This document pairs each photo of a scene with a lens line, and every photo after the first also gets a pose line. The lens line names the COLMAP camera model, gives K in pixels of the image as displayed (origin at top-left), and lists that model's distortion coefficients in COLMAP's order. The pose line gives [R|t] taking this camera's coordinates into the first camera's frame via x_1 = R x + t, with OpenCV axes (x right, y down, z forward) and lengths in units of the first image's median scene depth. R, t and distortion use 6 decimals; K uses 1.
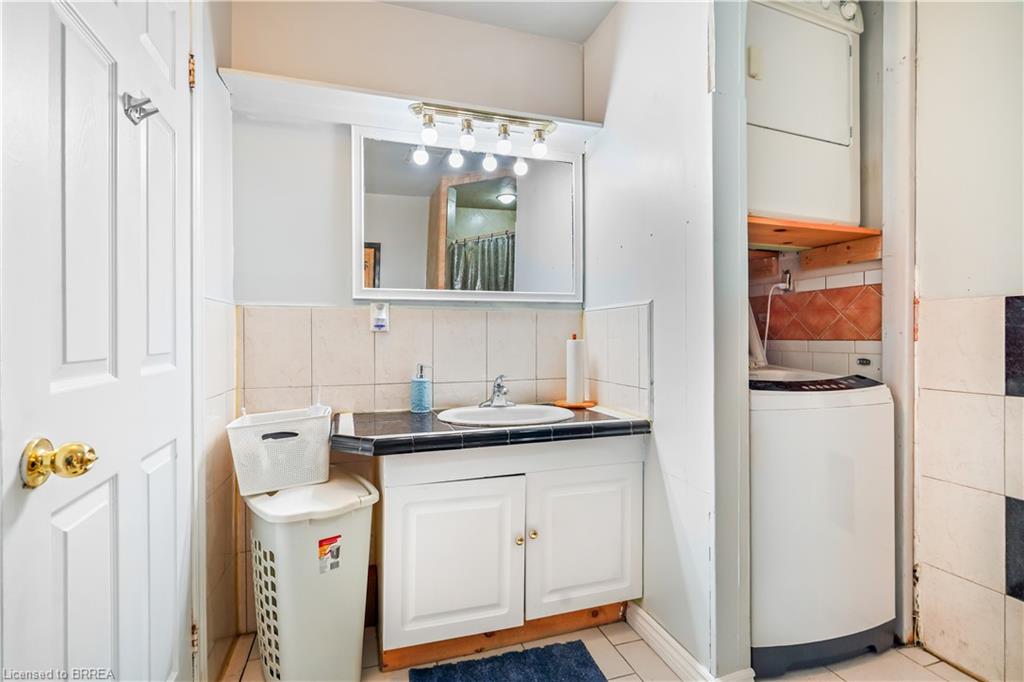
lens RADIAL K [[476.6, 0, 506.4], [0, 476.6, 340.5], [0, 0, 1]] dist [0.000340, 0.001697]
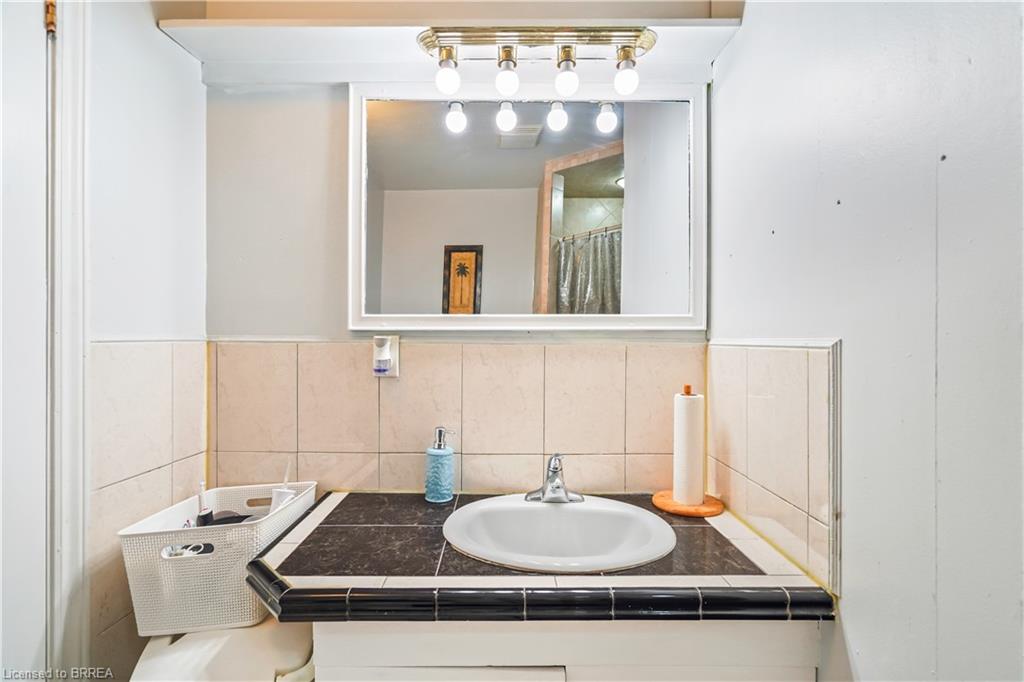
lens RADIAL K [[476.6, 0, 518.3], [0, 476.6, 342.7], [0, 0, 1]] dist [0.000340, 0.001697]
pose [[0.958767, 0.006400, -0.284121, 0.114180], [-0.004011, 0.999952, 0.008989, -0.075032], [0.284165, -0.007479, 0.958746, 0.388404]]
